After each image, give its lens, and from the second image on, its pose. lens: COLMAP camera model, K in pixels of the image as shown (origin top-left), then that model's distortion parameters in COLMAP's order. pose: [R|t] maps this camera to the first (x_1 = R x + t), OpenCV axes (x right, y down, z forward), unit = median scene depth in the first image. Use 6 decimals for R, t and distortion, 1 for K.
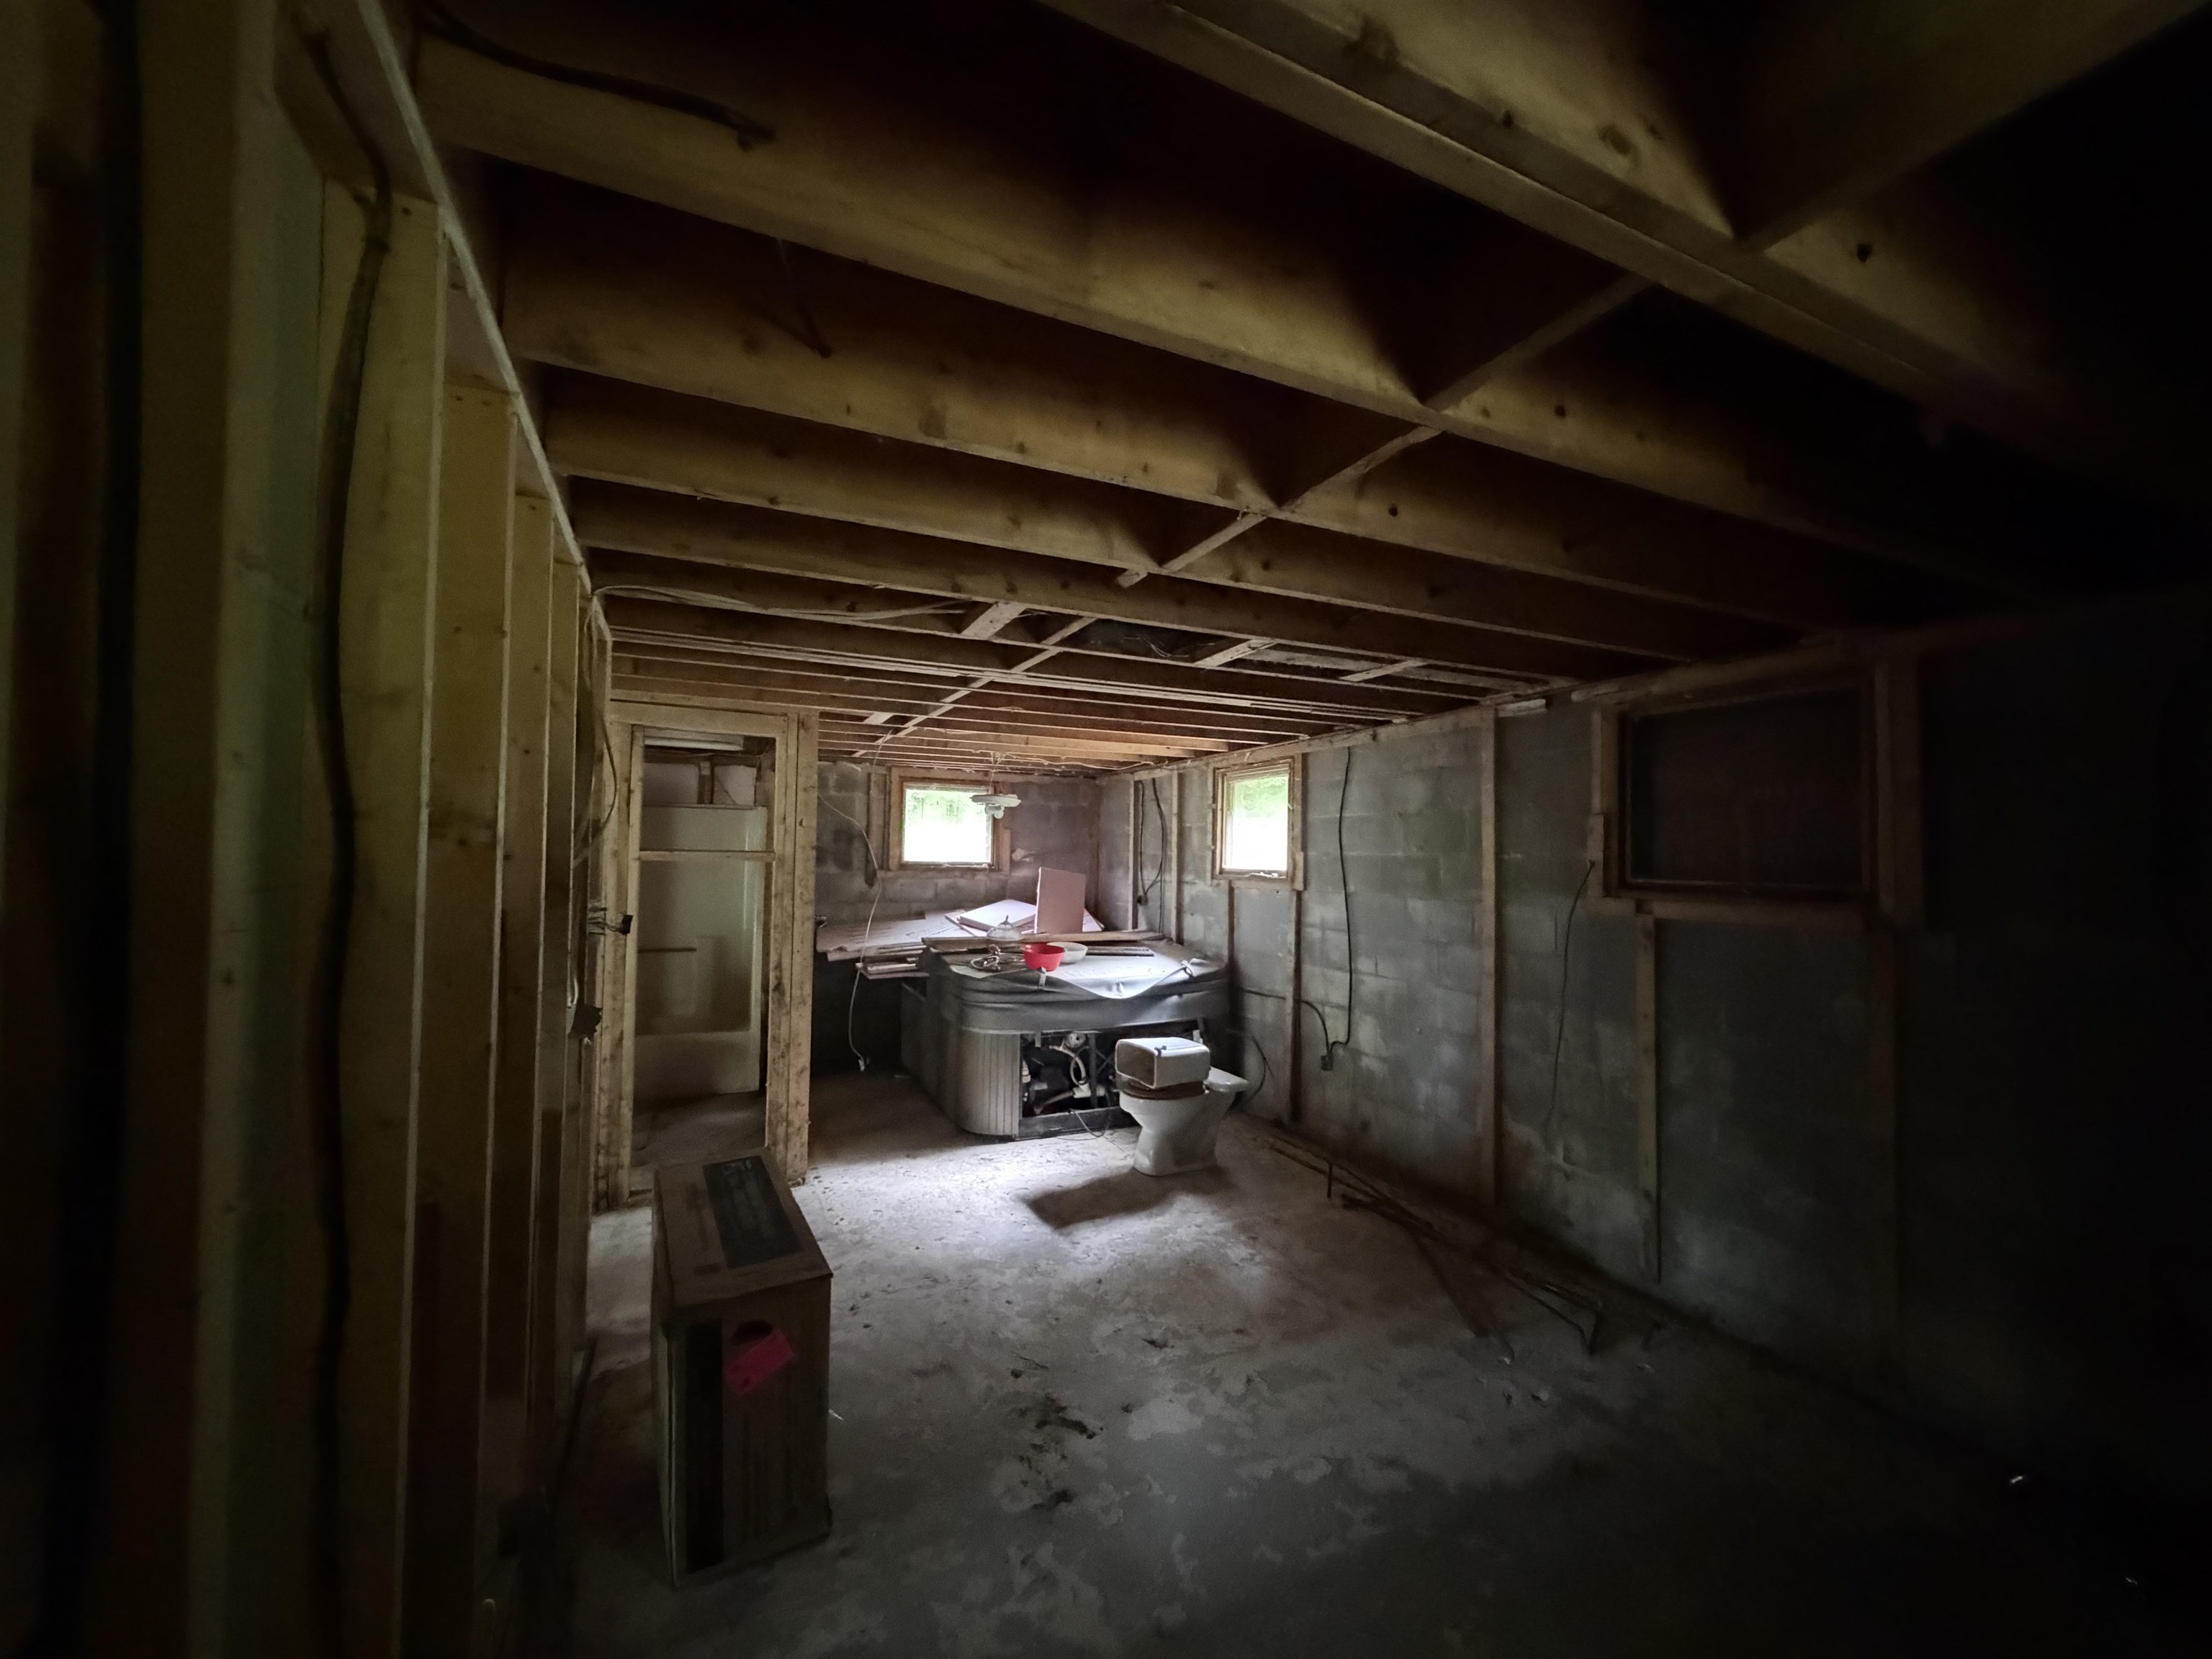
lens RADIAL K [[878.9, 0, 1103.6], [0, 878.9, 833.1], [0, 0, 1]] dist [0.004314, 0.000278]
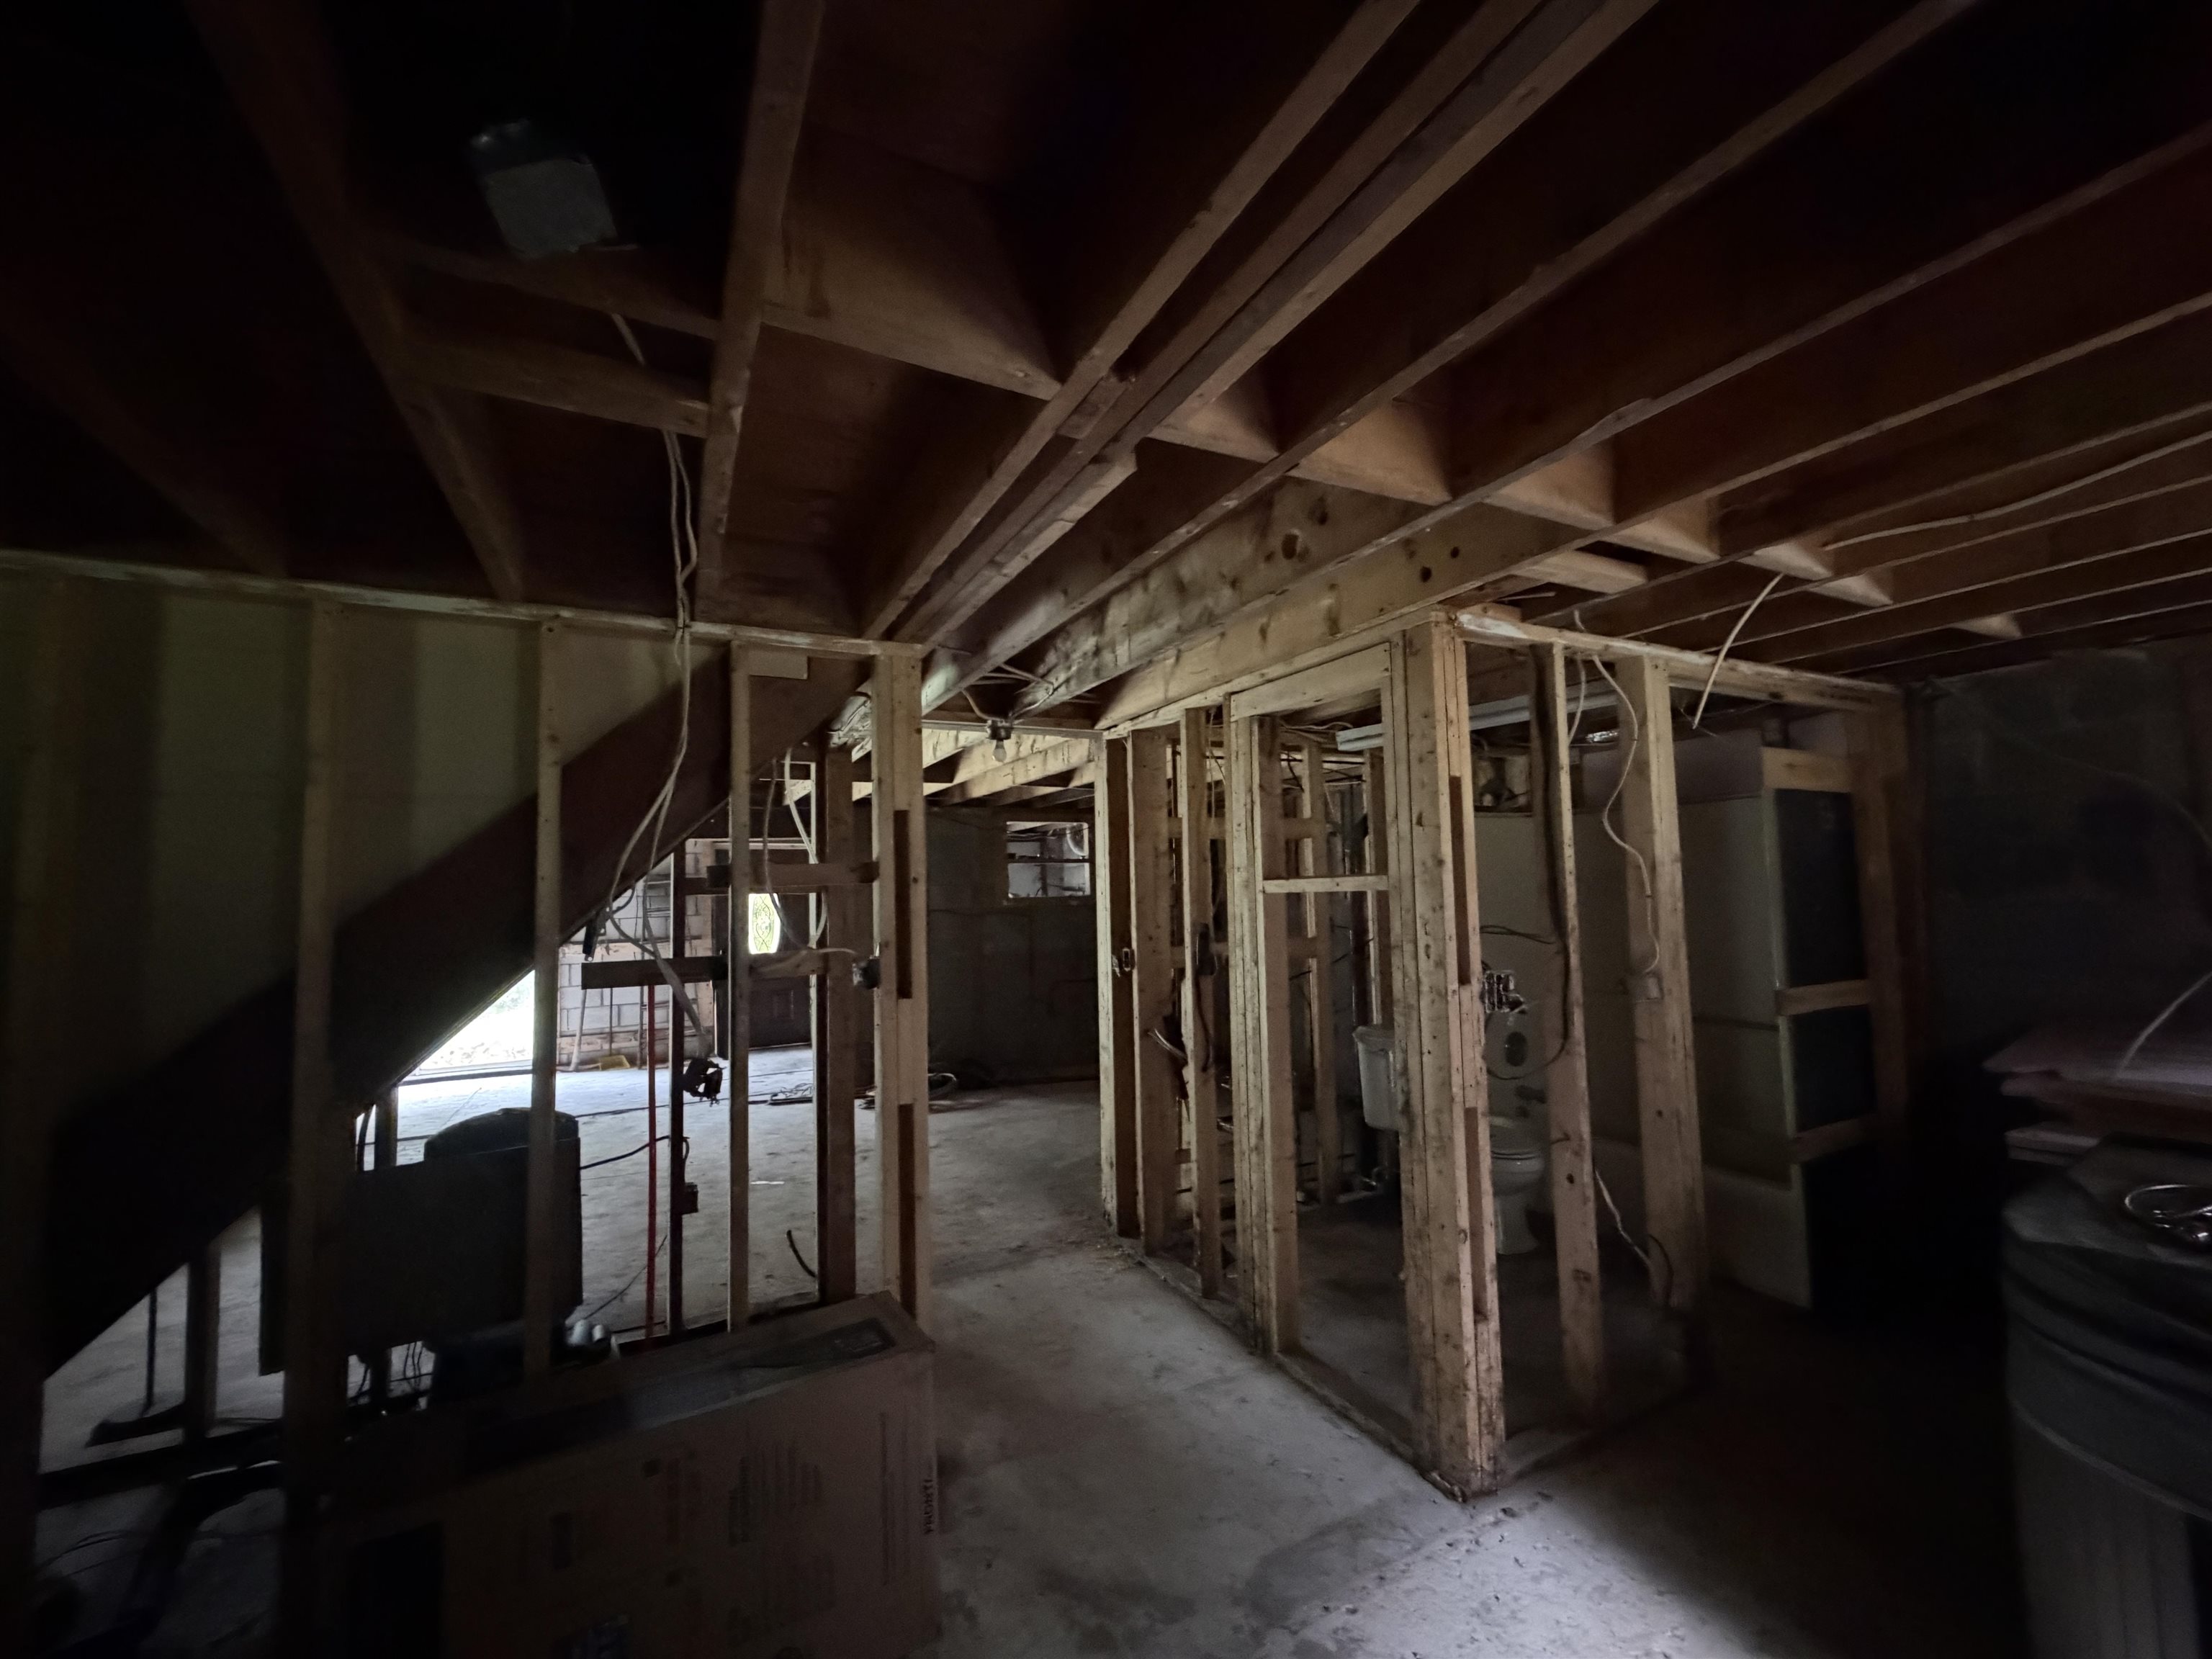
lens RADIAL K [[878.9, 0, 1099.5], [0, 878.9, 833.7], [0, 0, 1]] dist [0.004314, 0.000278]
pose [[0.029140, -0.081947, -0.996211, 0.223573], [0.049175, 0.995545, -0.080454, 0.034180], [0.998365, -0.046644, 0.033039, 0.830947]]
